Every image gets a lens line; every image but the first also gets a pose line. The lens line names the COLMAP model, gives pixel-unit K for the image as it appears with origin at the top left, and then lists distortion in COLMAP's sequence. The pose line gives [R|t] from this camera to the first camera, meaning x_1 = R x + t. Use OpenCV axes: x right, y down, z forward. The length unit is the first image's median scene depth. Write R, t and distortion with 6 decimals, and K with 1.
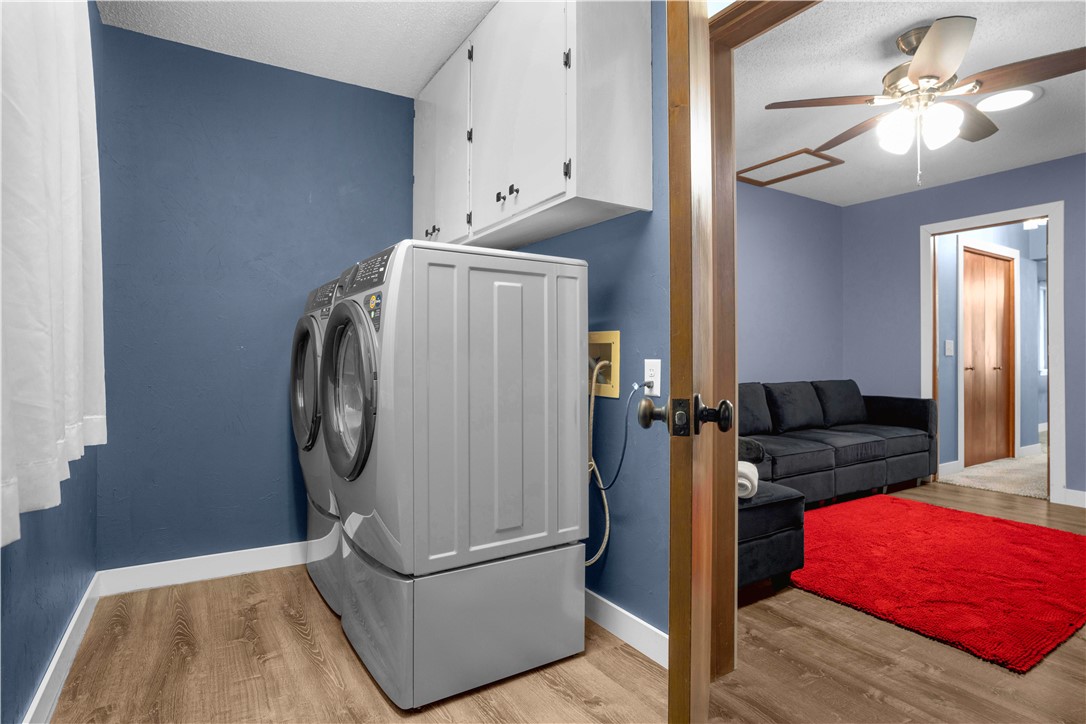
lens RADIAL K [[561.4, 0, 543.6], [0, 561.4, 355.0], [0, 0, 1]] dist [-0.060372, 0.028532]
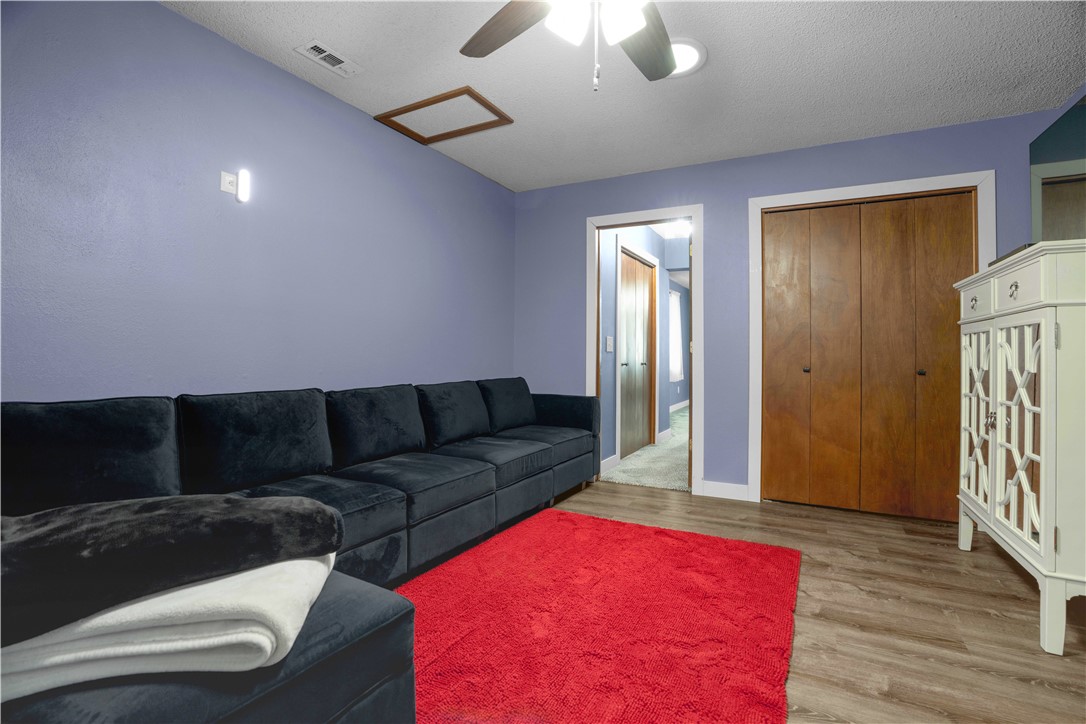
lens RADIAL K [[498.4, 0, 543.0], [0, 498.4, 362.0], [0, 0, 1]] dist [-0.075935, 0.026777]
pose [[0.864108, -0.003761, 0.503293, 0.194226], [-0.007414, 0.999768, 0.020200, 0.002923], [-0.503252, -0.021186, 0.863880, 0.301066]]
